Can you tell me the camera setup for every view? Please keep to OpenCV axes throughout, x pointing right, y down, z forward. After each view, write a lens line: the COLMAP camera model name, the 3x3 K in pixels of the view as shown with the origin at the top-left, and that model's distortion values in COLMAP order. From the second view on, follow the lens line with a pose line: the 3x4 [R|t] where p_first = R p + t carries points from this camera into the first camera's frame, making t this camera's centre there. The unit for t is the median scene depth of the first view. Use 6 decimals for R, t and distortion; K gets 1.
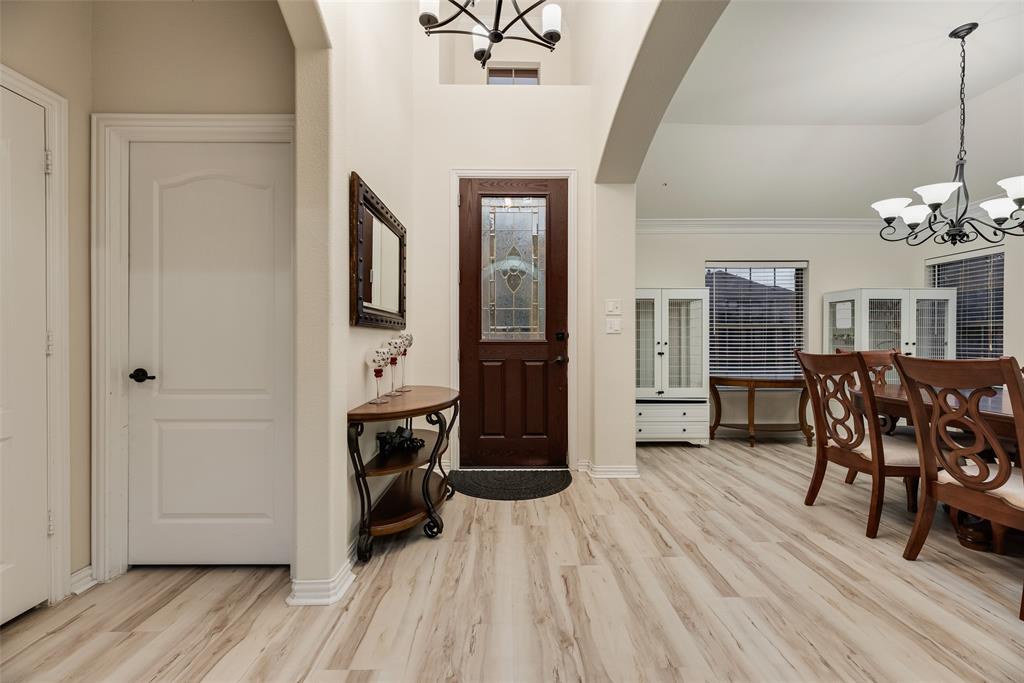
lens RADIAL K [[413.1, 0, 511.0], [0, 413.1, 342.1], [0, 0, 1]] dist [-0.000585, 0.000999]
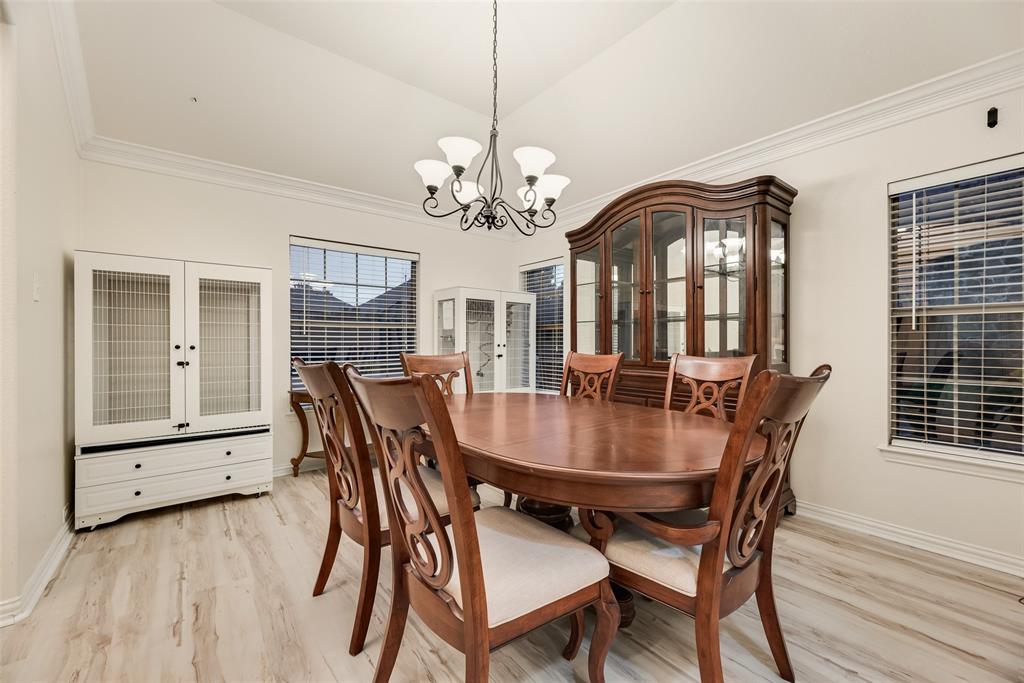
lens RADIAL K [[413.1, 0, 514.8], [0, 413.1, 342.6], [0, 0, 1]] dist [-0.000585, 0.000999]
pose [[0.785886, -0.001631, 0.618369, 0.372287], [0.002657, 0.999996, -0.000739, -0.002358], [-0.618366, 0.002224, 0.785887, 0.192778]]
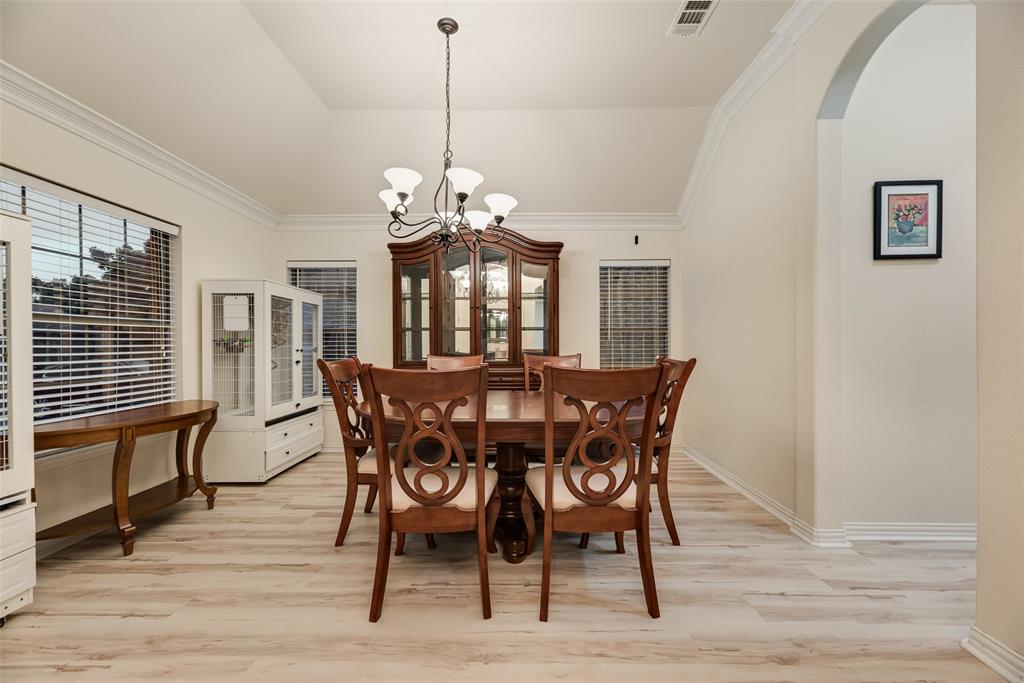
lens RADIAL K [[413.1, 0, 512.8], [0, 413.1, 347.3], [0, 0, 1]] dist [-0.000585, 0.000999]
pose [[0.017083, -0.003943, 0.999846, 0.078684], [0.005119, 0.999979, 0.003856, -0.004152], [-0.999841, 0.005052, 0.017103, 0.521124]]
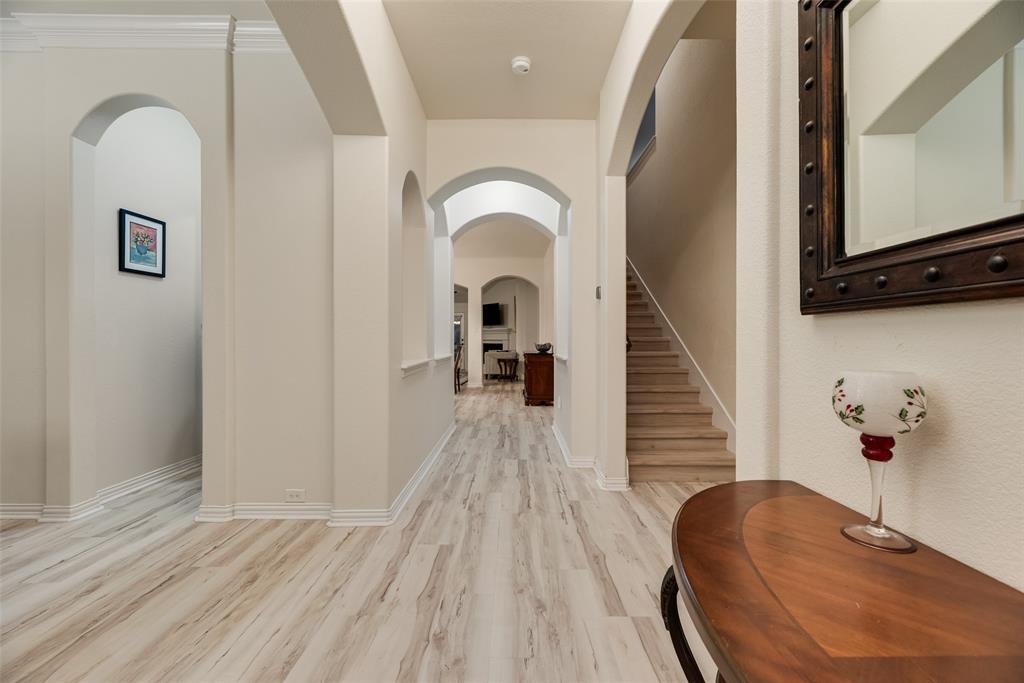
lens RADIAL K [[413.1, 0, 513.7], [0, 413.1, 338.0], [0, 0, 1]] dist [-0.000585, 0.000999]
pose [[-0.999979, 0.000766, 0.006427, -0.038945], [0.000761, 0.999999, -0.000814, -0.004125], [-0.006428, -0.000809, -0.999979, 0.773937]]
